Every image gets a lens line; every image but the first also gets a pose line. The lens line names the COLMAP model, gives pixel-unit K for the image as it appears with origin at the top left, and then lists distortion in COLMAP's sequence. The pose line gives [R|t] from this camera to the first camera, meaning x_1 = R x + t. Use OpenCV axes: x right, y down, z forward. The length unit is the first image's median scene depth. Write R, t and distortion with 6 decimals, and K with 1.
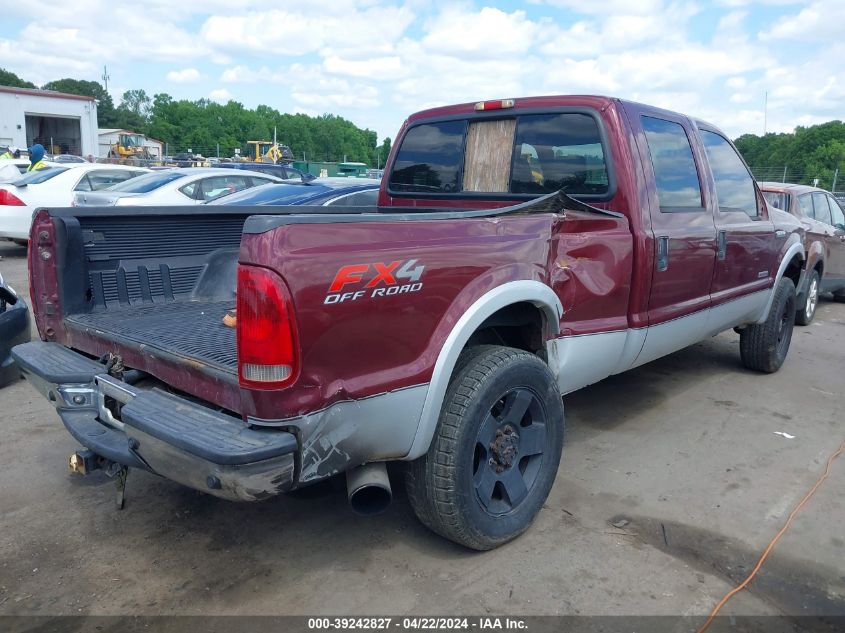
lens RADIAL K [[662.6, 0, 416.0], [0, 662.6, 317.7], [0, 0, 1]] dist [0.045603, -0.049157]
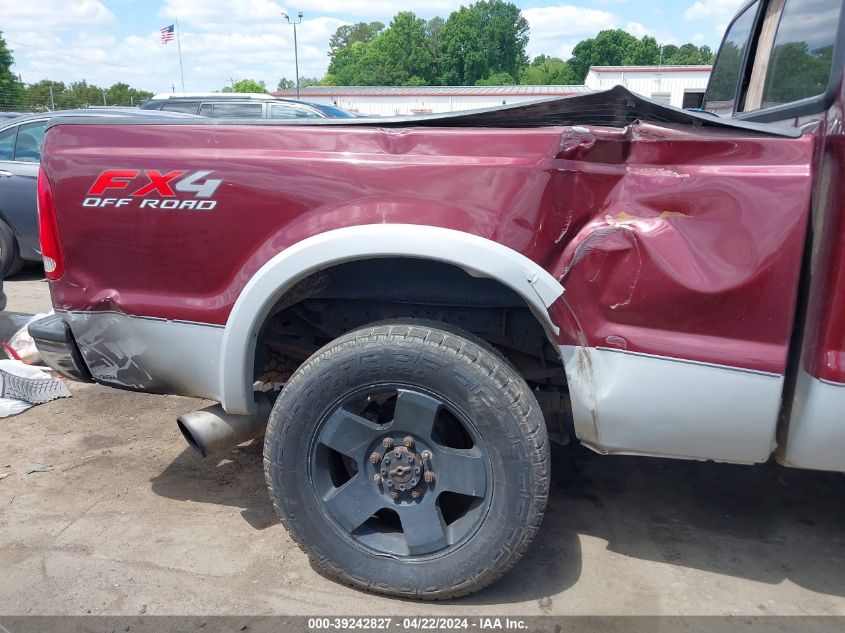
lens RADIAL K [[662.6, 0, 416.0], [0, 662.6, 317.7], [0, 0, 1]] dist [0.045603, -0.049157]
pose [[0.499602, 0.195246, -0.843965, 0.885513], [-0.165174, 0.977865, 0.128444, -0.060440], [0.850362, 0.075230, 0.520793, 0.819819]]
